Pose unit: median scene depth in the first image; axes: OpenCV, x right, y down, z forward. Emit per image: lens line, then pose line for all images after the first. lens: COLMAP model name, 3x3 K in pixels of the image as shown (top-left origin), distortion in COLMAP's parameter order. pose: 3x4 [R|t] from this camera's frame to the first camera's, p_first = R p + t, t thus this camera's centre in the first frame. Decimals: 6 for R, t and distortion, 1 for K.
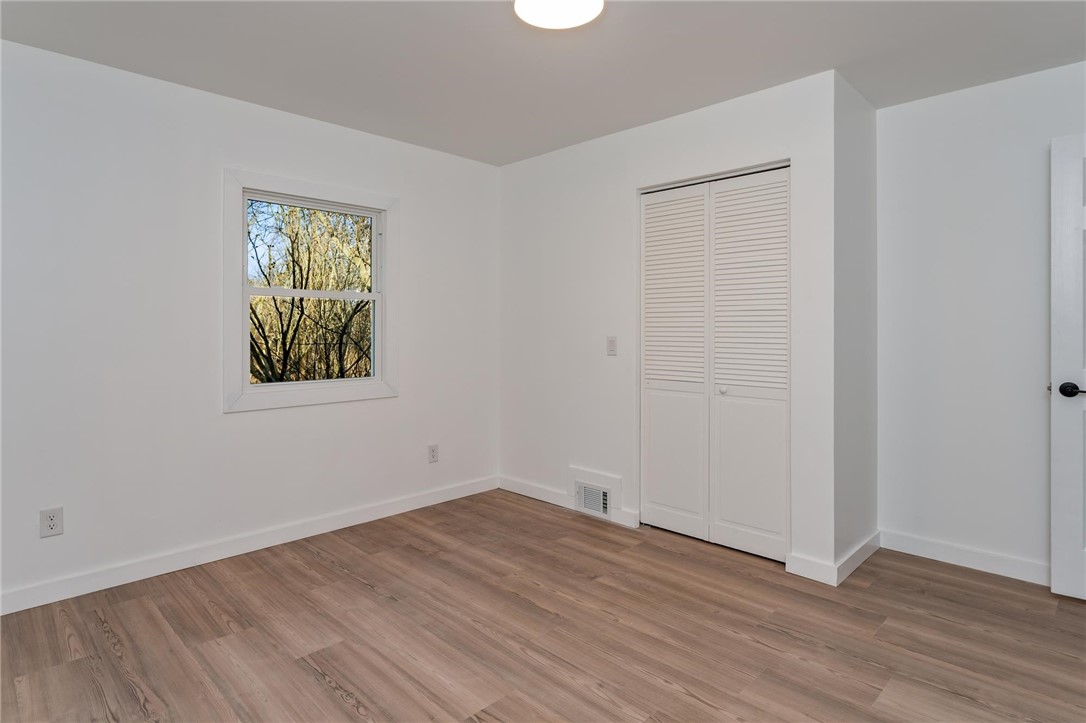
lens RADIAL K [[584.7, 0, 543.0], [0, 584.7, 328.9], [0, 0, 1]] dist [-0.000737, 0.000112]
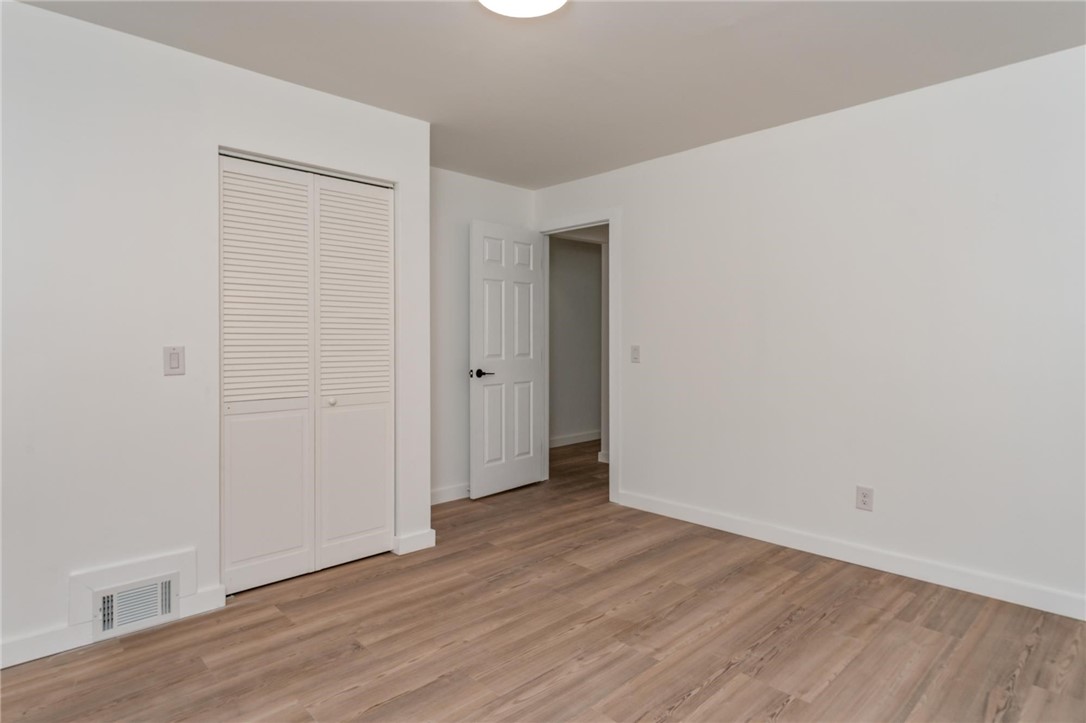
lens RADIAL K [[571.9, 0, 543.0], [0, 571.9, 338.7], [0, 0, 1]] dist [-0.000477, -0.000088]
pose [[0.049587, -0.003109, 0.998765, -0.695131], [-0.000464, 0.999995, 0.003136, 0.001147], [-0.998770, -0.000619, 0.049585, 0.720546]]
